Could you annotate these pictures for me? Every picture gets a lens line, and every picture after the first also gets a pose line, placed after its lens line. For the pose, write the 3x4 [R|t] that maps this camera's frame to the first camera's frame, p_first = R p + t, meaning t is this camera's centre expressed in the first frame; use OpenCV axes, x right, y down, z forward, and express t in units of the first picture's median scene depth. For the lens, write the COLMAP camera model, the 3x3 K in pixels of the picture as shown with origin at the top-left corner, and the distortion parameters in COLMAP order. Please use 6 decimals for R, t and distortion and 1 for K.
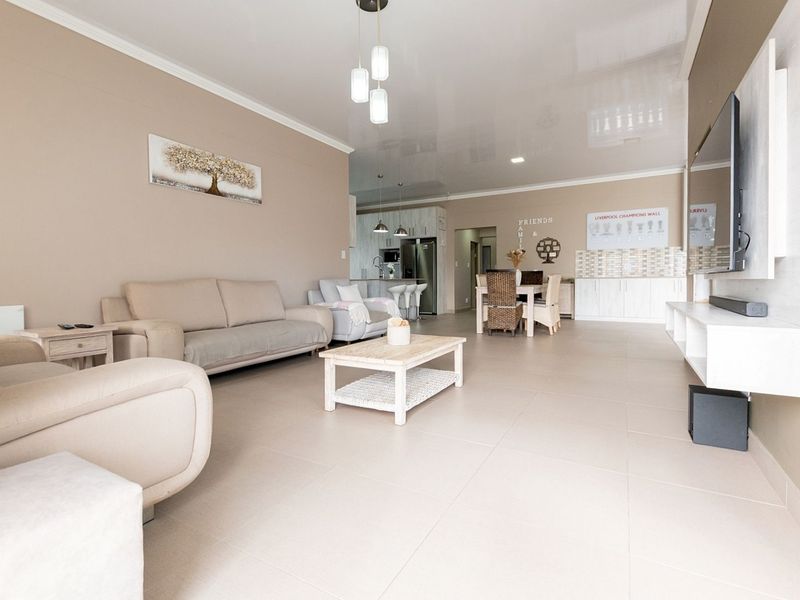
lens RADIAL K [[410.8, 0, 388.2], [0, 410.8, 289.3], [0, 0, 1]] dist [0.000211, 0.001510]
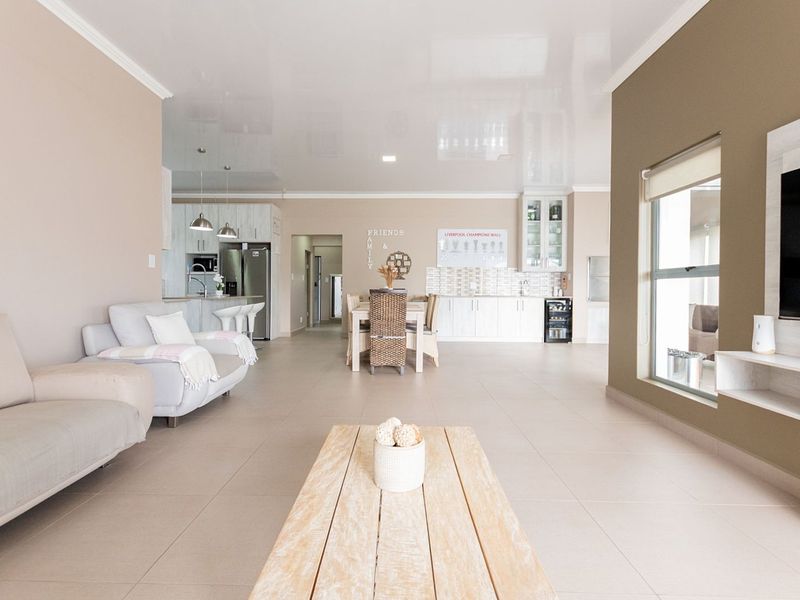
lens RADIAL K [[407.0, 0, 397.1], [0, 407.0, 292.0], [0, 0, 1]] dist [0.000207, 0.000310]
pose [[0.867278, 0.008591, 0.497751, -0.072653], [-0.001817, 0.999899, -0.014092, -0.024047], [-0.497822, 0.011318, 0.867206, 0.229672]]
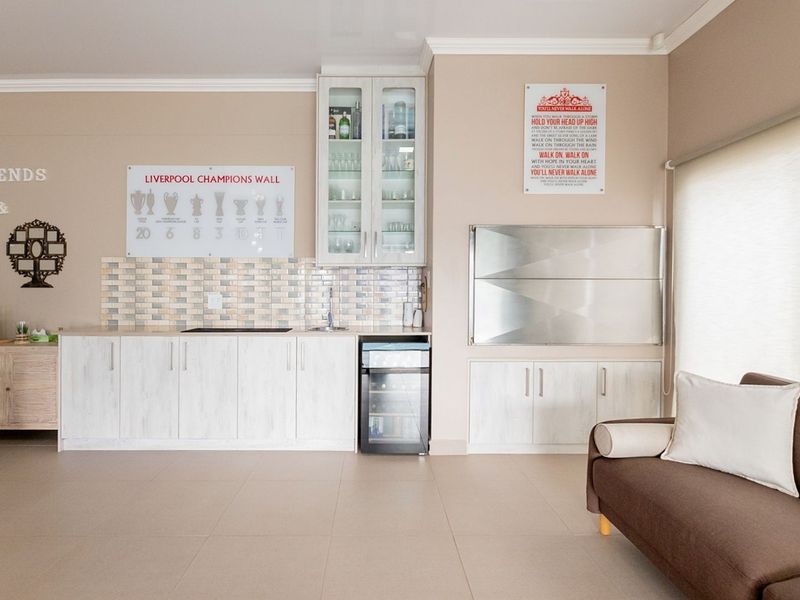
lens RADIAL K [[407.0, 0, 397.1], [0, 407.0, 292.0], [0, 0, 1]] dist [0.000207, 0.000310]
pose [[0.854894, 0.001185, 0.518801, 0.519651], [0.004816, 0.999936, -0.010219, -0.058124], [-0.518780, 0.011235, 0.854834, 0.543183]]
